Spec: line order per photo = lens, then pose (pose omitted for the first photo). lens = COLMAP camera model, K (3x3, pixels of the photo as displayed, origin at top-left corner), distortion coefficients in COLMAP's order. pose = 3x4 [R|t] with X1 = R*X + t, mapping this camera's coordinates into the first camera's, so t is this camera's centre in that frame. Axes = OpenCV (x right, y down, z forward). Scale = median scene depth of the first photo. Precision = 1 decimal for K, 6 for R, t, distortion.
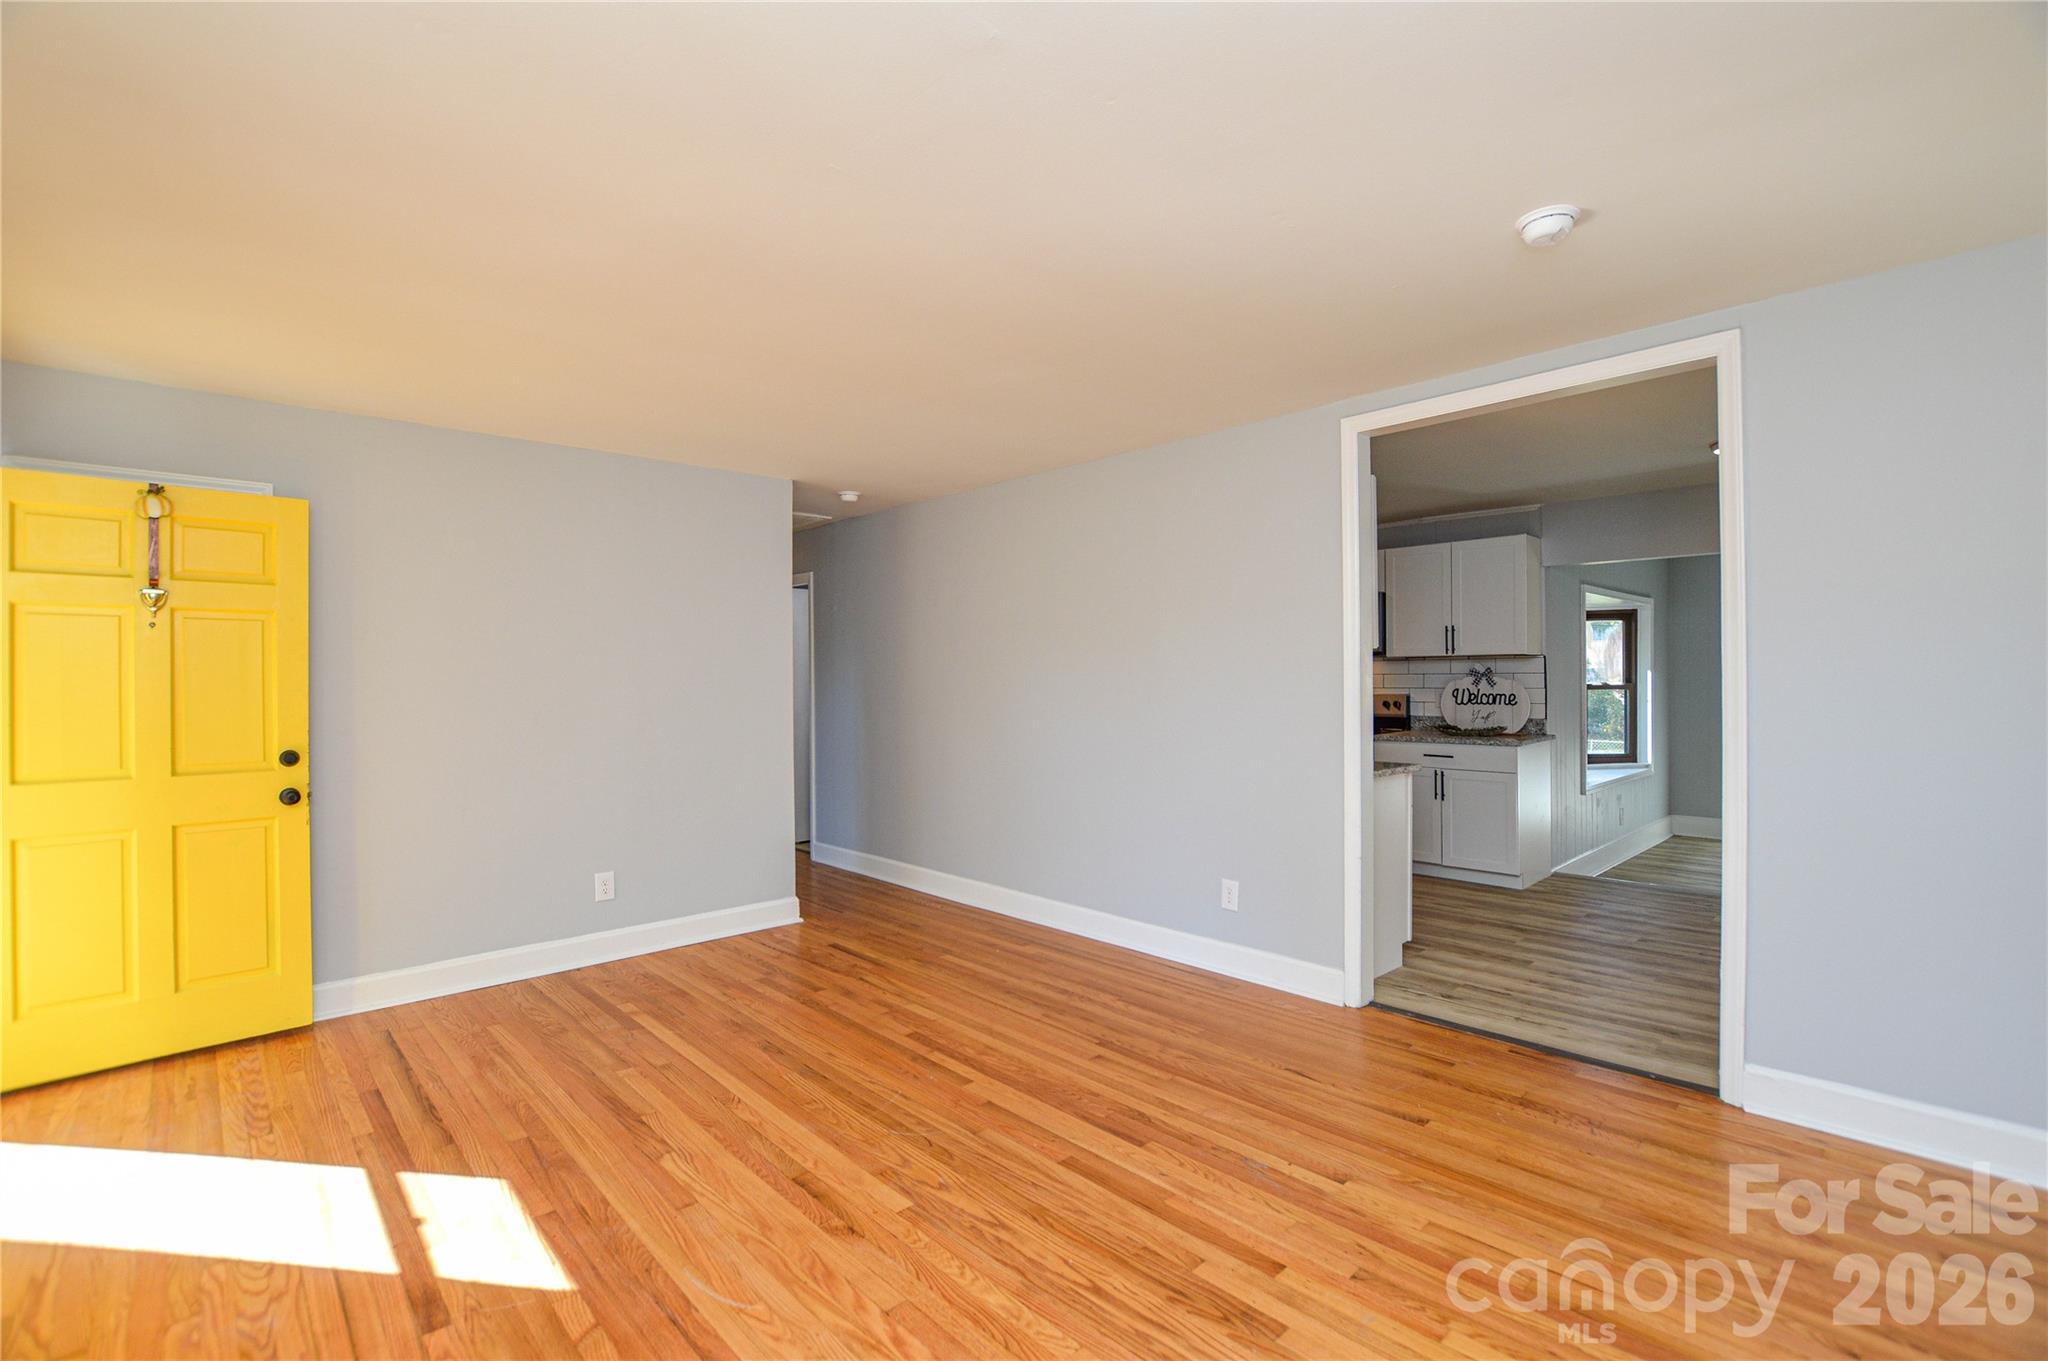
lens RADIAL K [[924.0, 0, 1026.9], [0, 924.0, 680.8], [0, 0, 1]] dist [-0.028029, 0.000645]
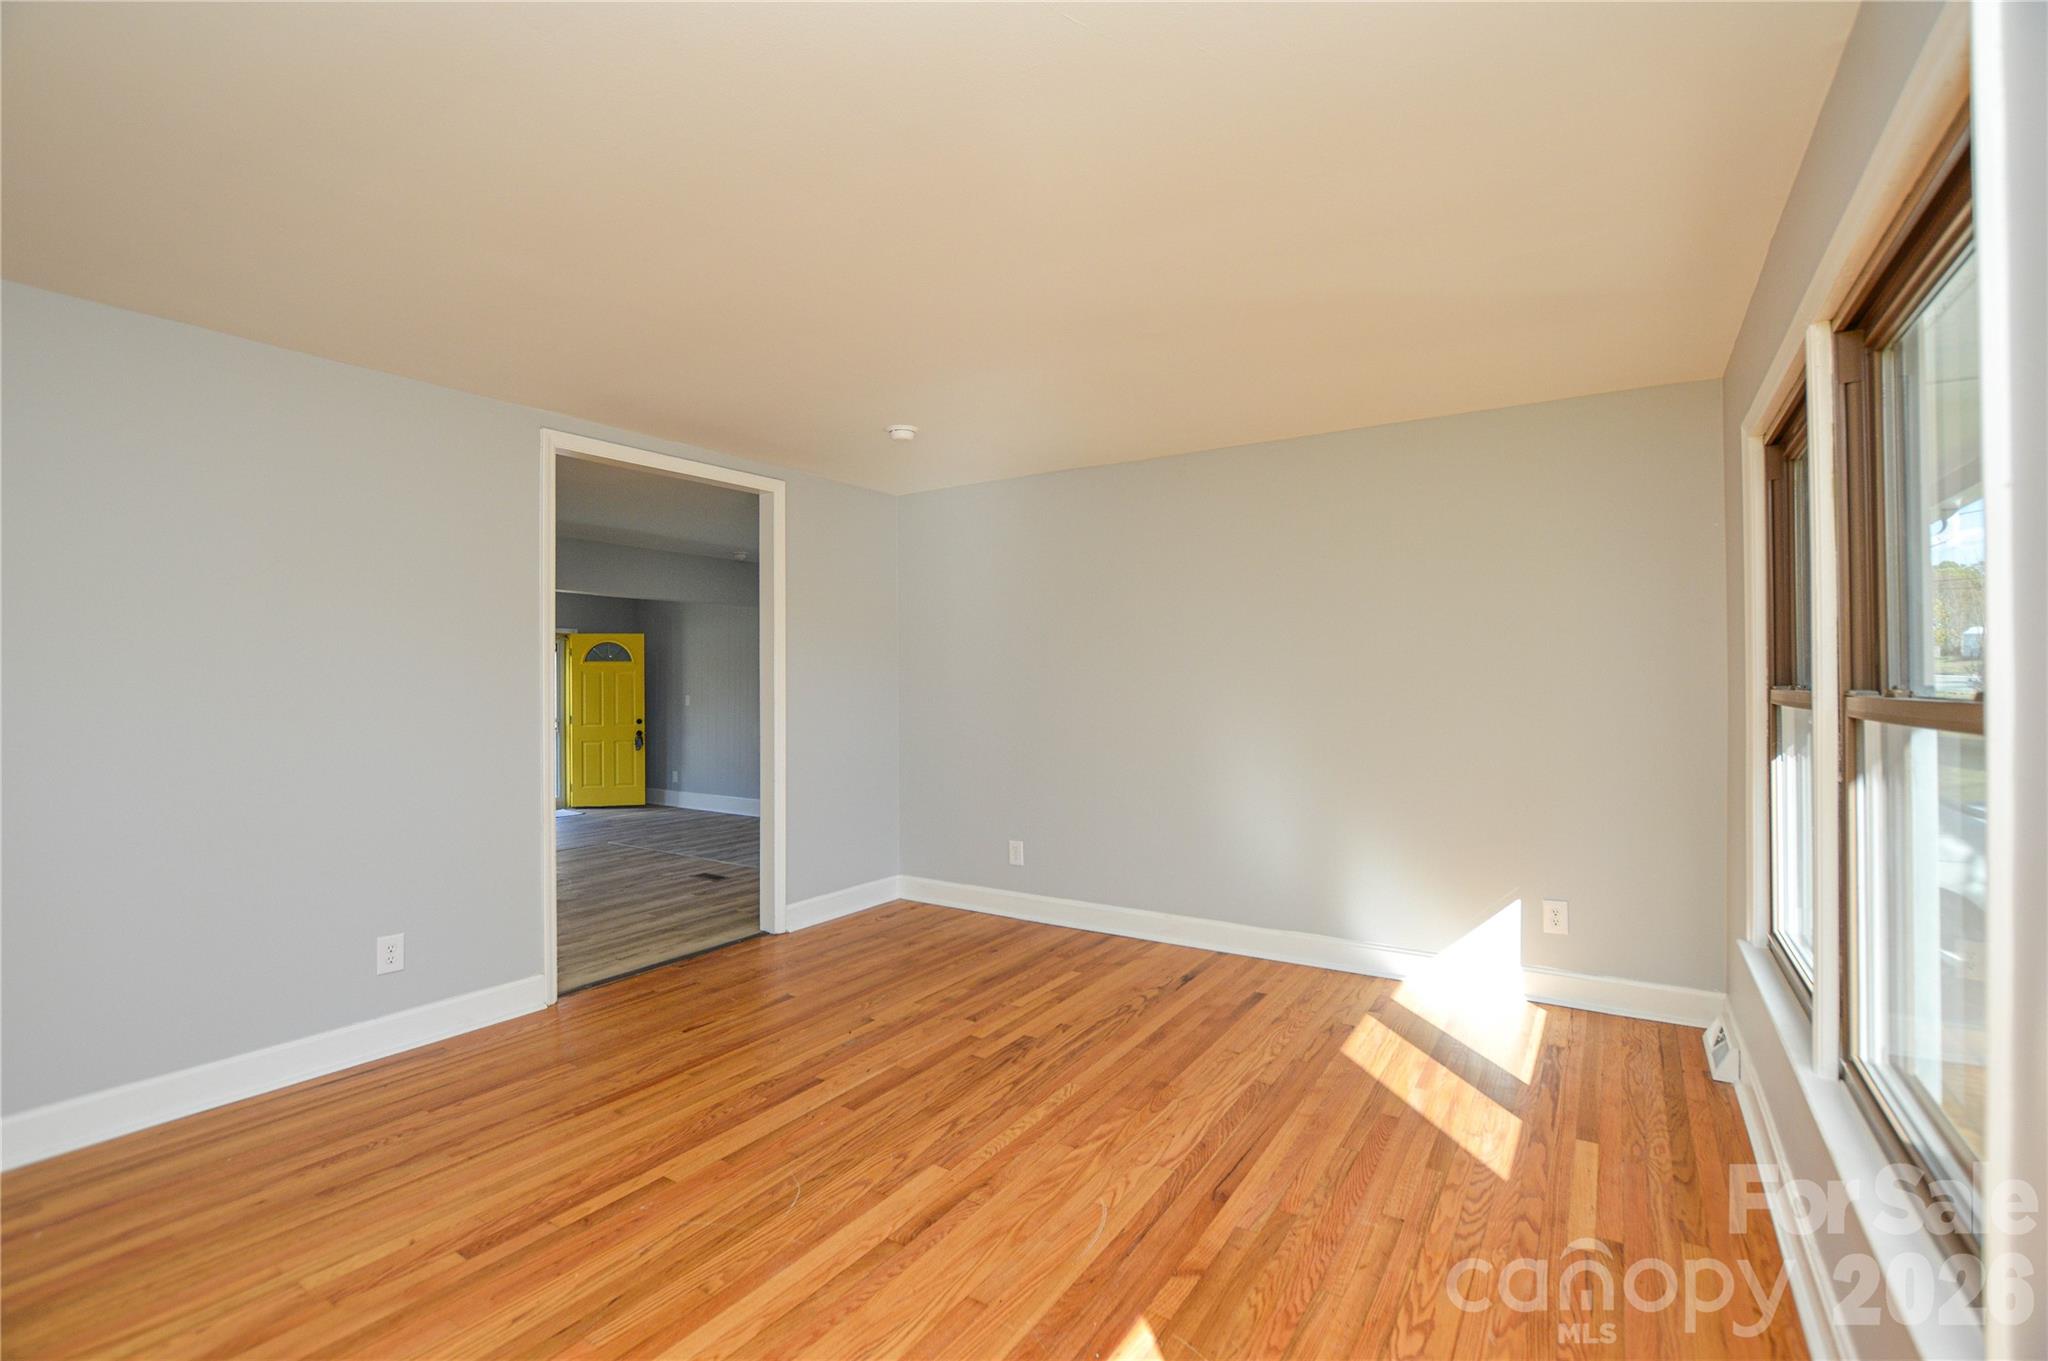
lens RADIAL K [[910.7, 0, 1019.7], [0, 910.7, 677.6], [0, 0, 1]] dist [-0.027914, 0.001087]
pose [[-0.238166, 0.010587, 0.971167, -0.826150], [0.012395, 0.999892, -0.007861, 0.004473], [-0.971145, 0.010165, -0.238272, 0.798186]]
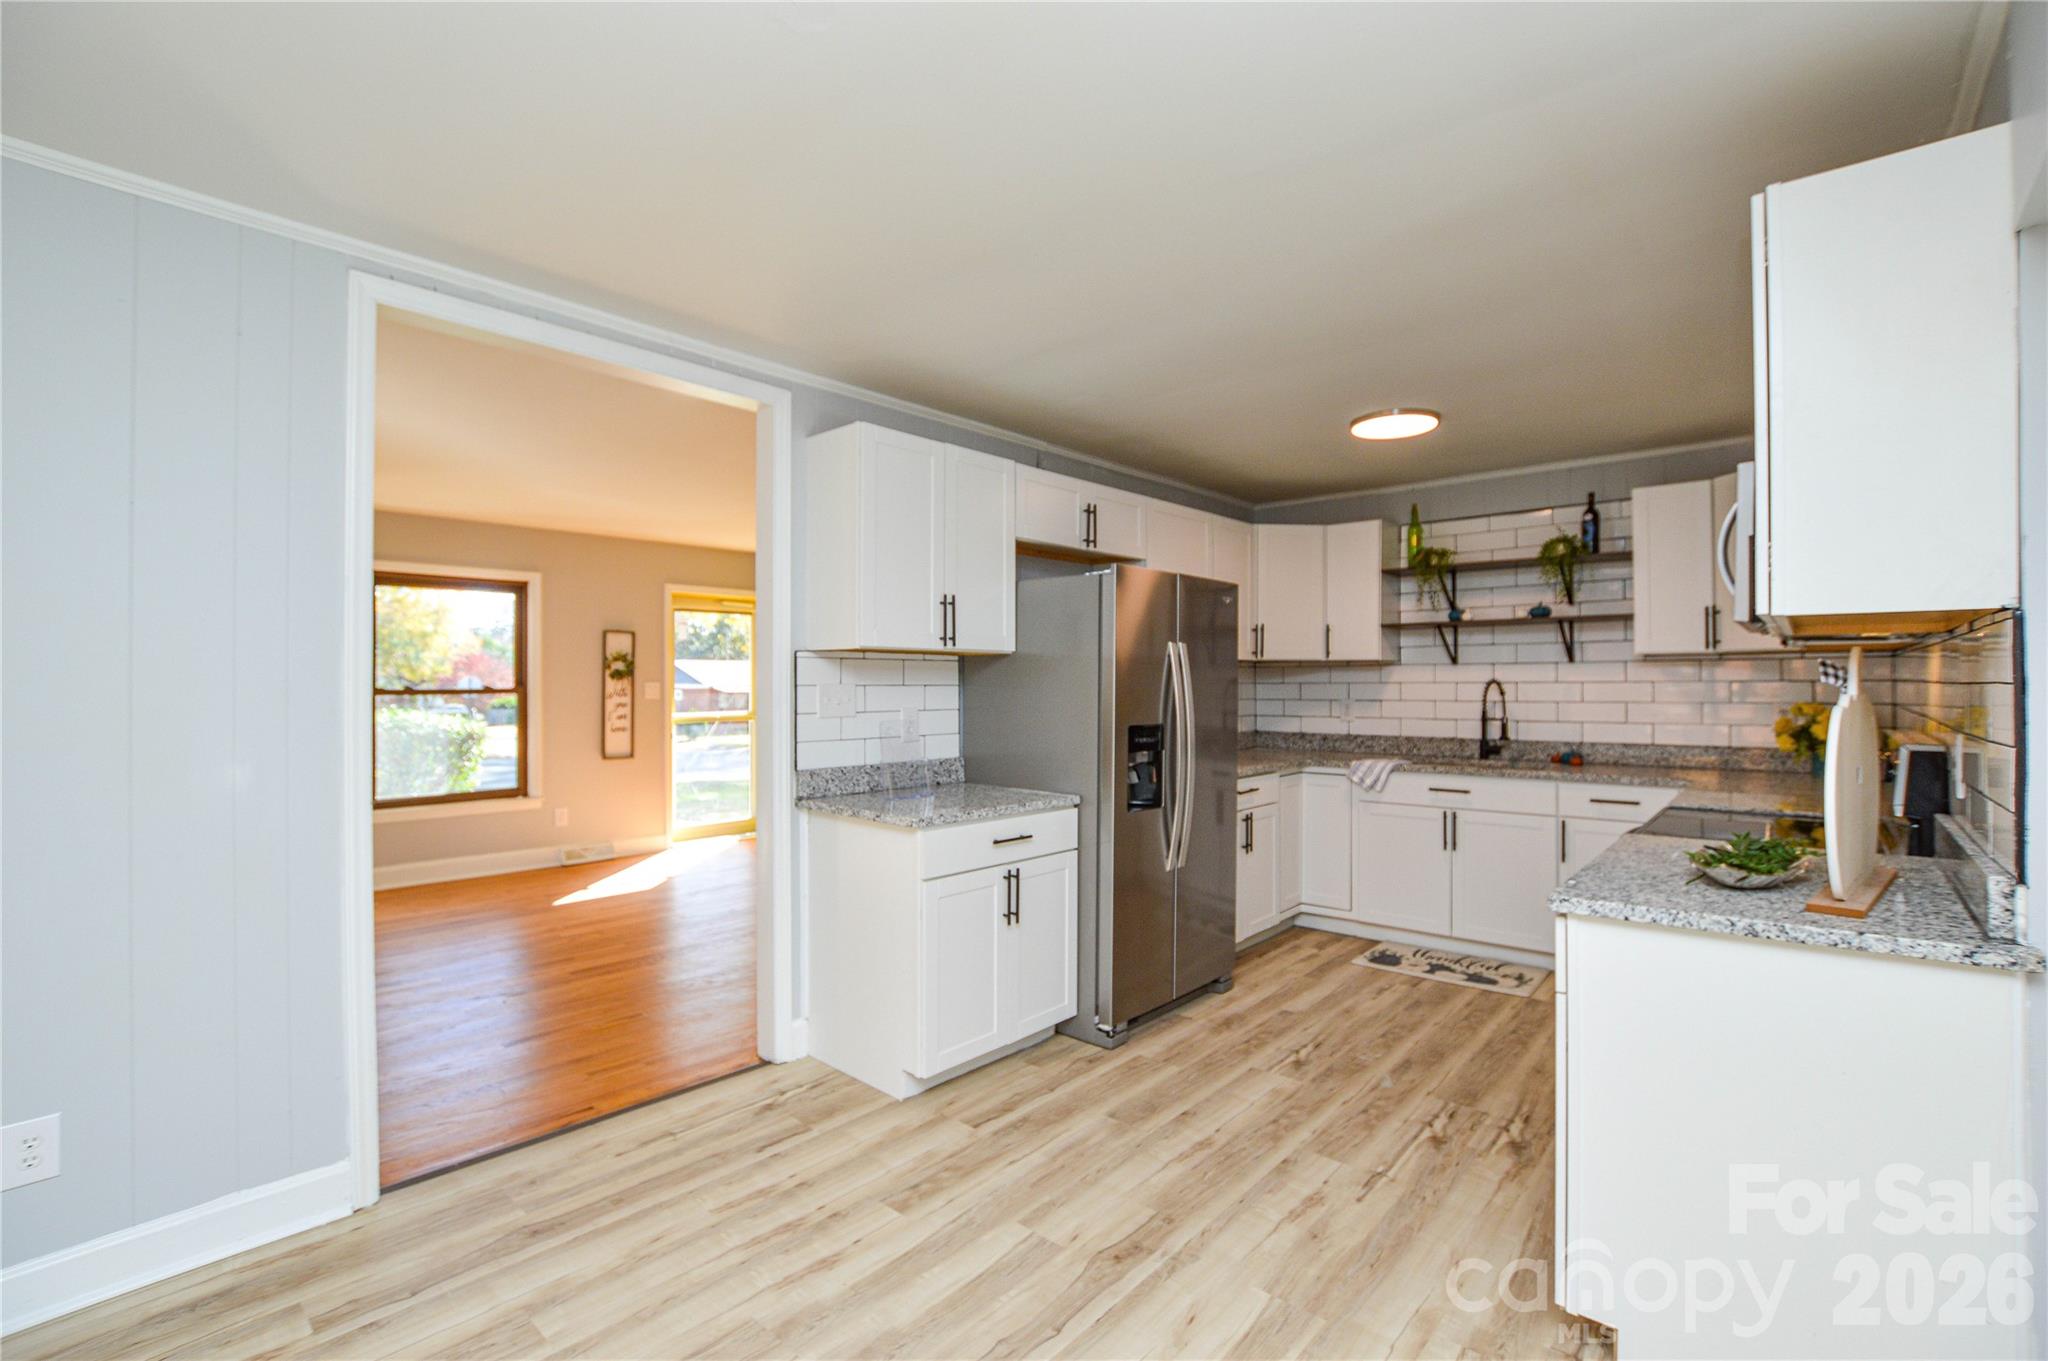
lens RADIAL K [[908.8, 0, 1019.0], [0, 908.8, 677.2], [0, 0, 1]] dist [-0.026840, 0.000677]
pose [[0.077293, 0.003793, -0.997001, 1.394832], [-0.003464, 0.999988, 0.003536, -0.018209], [0.997002, 0.003180, 0.077305, 1.310700]]
